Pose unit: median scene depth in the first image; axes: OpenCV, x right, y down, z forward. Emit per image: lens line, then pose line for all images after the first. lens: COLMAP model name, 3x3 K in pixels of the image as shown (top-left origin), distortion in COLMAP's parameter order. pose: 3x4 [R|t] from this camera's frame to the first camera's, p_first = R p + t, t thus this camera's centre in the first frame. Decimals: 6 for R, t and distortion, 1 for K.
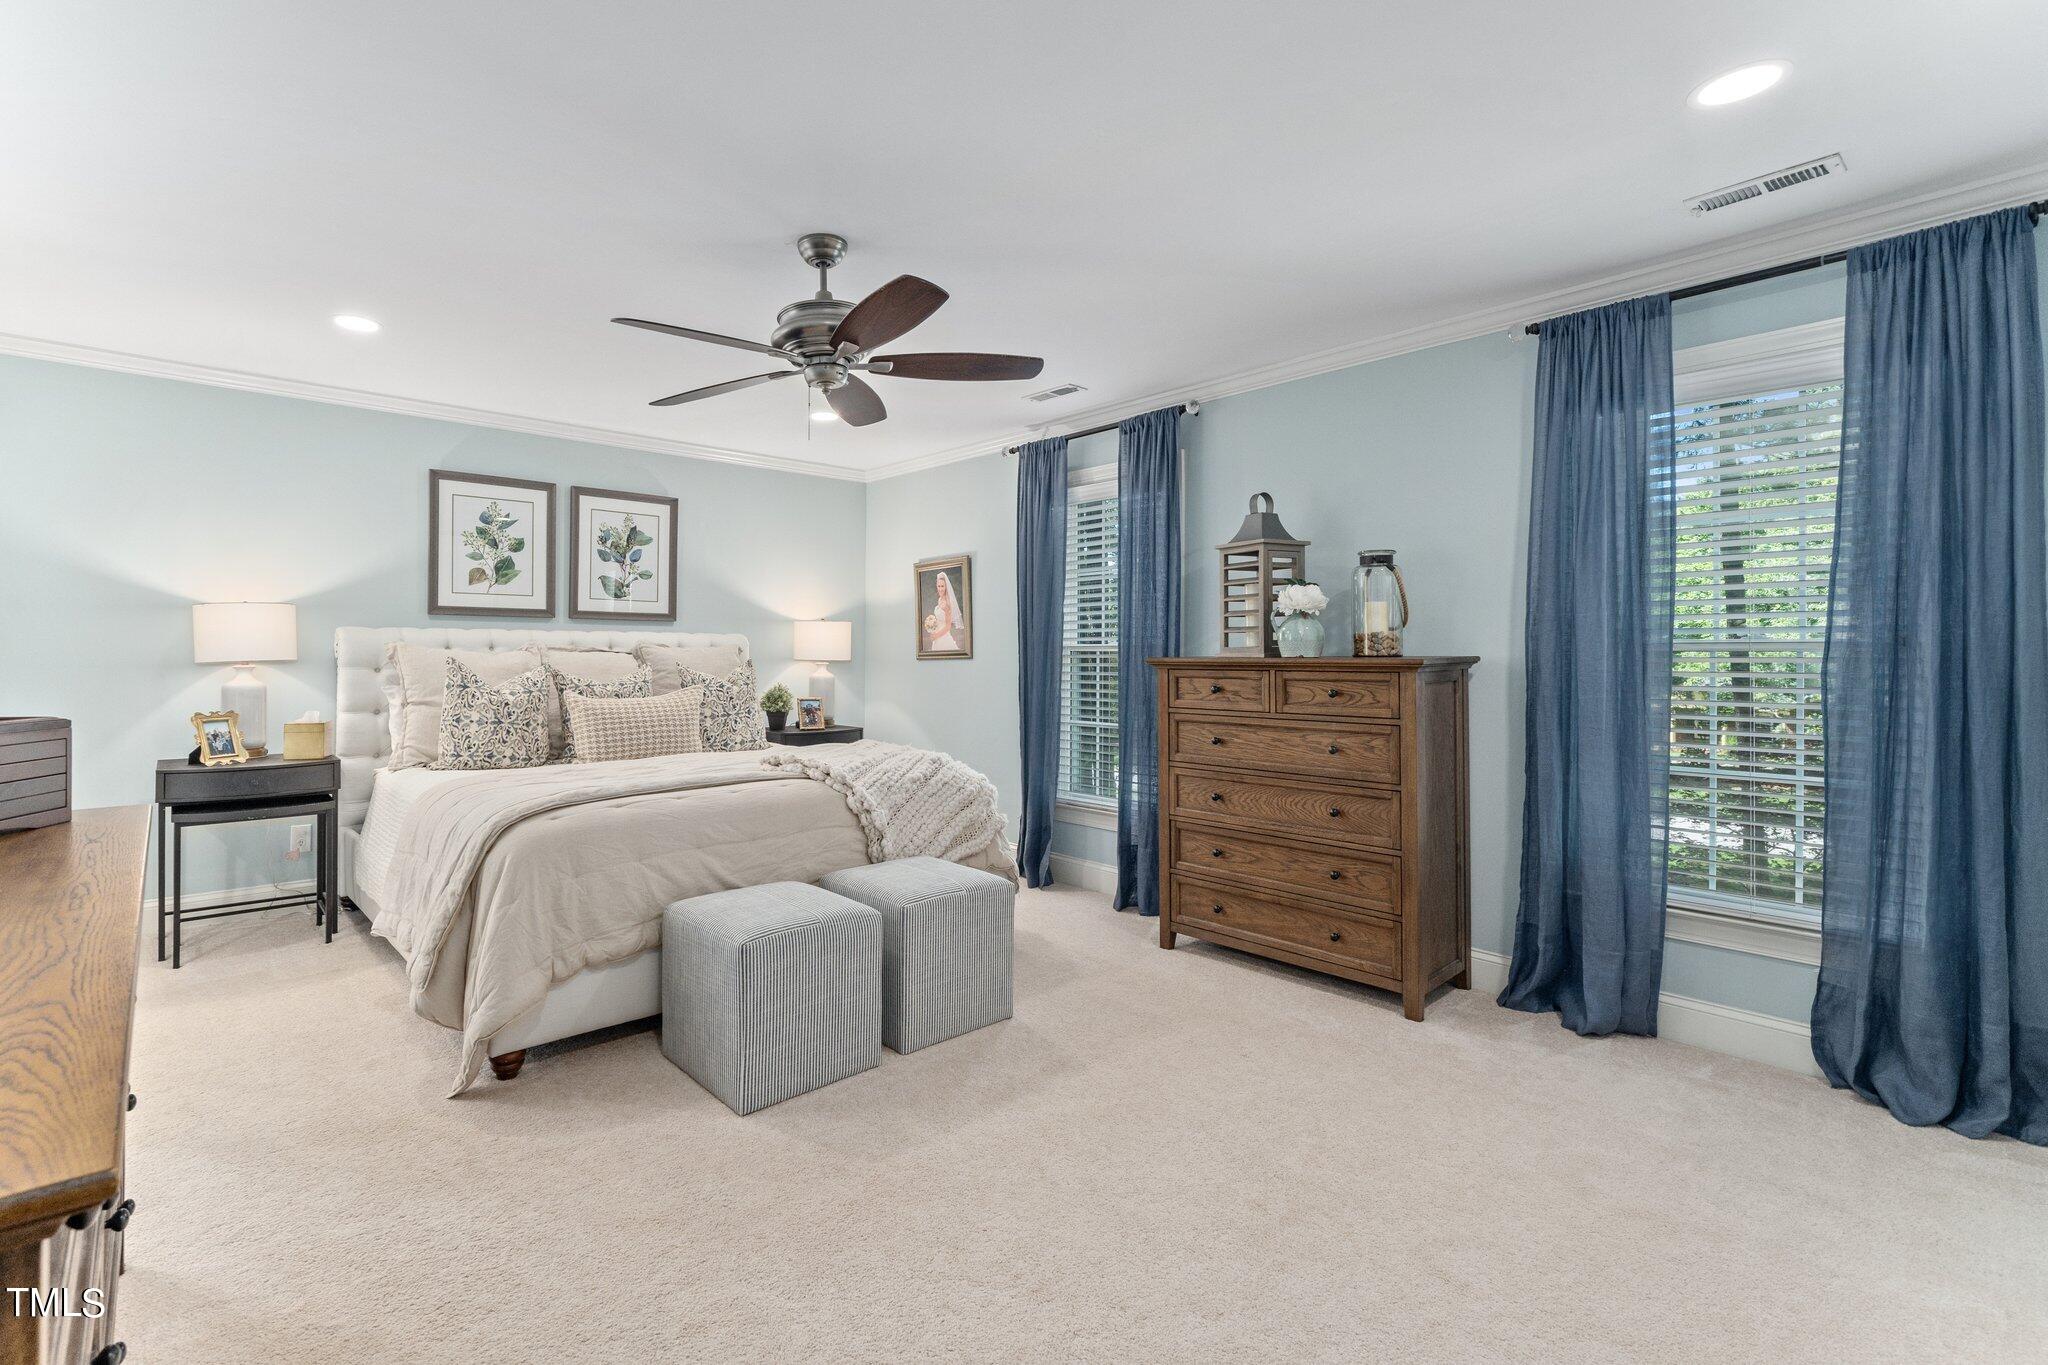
lens RADIAL K [[925.0, 0, 1018.1], [0, 925.0, 646.4], [0, 0, 1]] dist [-0.000054, 0.000008]
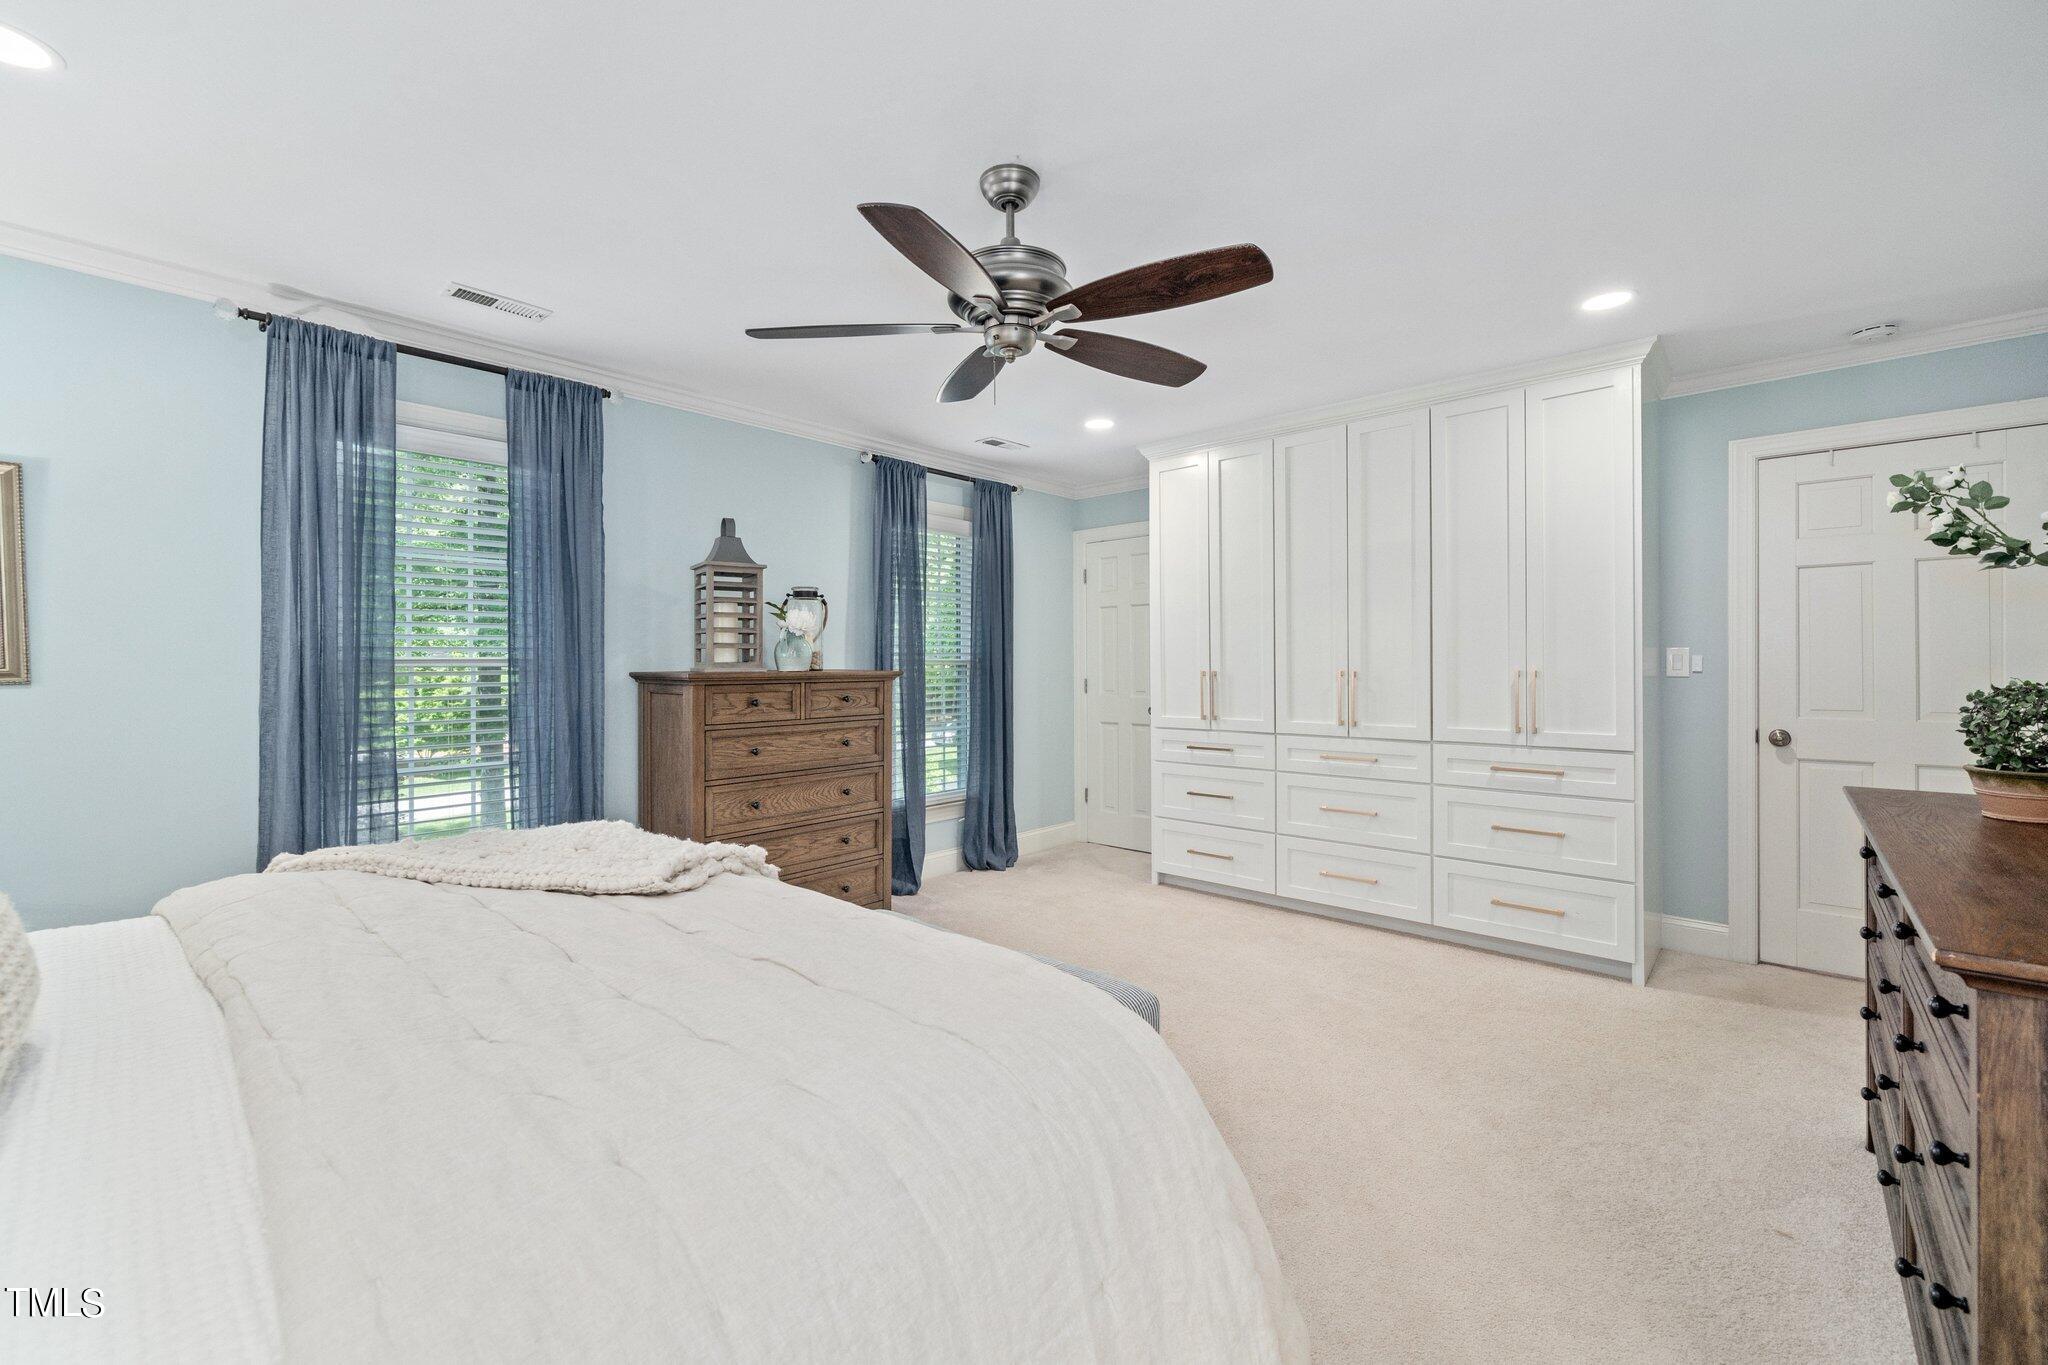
lens RADIAL K [[815.0, 0, 1017.7], [0, 815.0, 666.7], [0, 0, 1]] dist [-0.000342, -0.000025]
pose [[-0.075179, 0.000660, 0.997170, -0.729698], [0.000814, 0.999999, -0.000600, 0.006220], [-0.997170, 0.000766, -0.075180, 0.769999]]
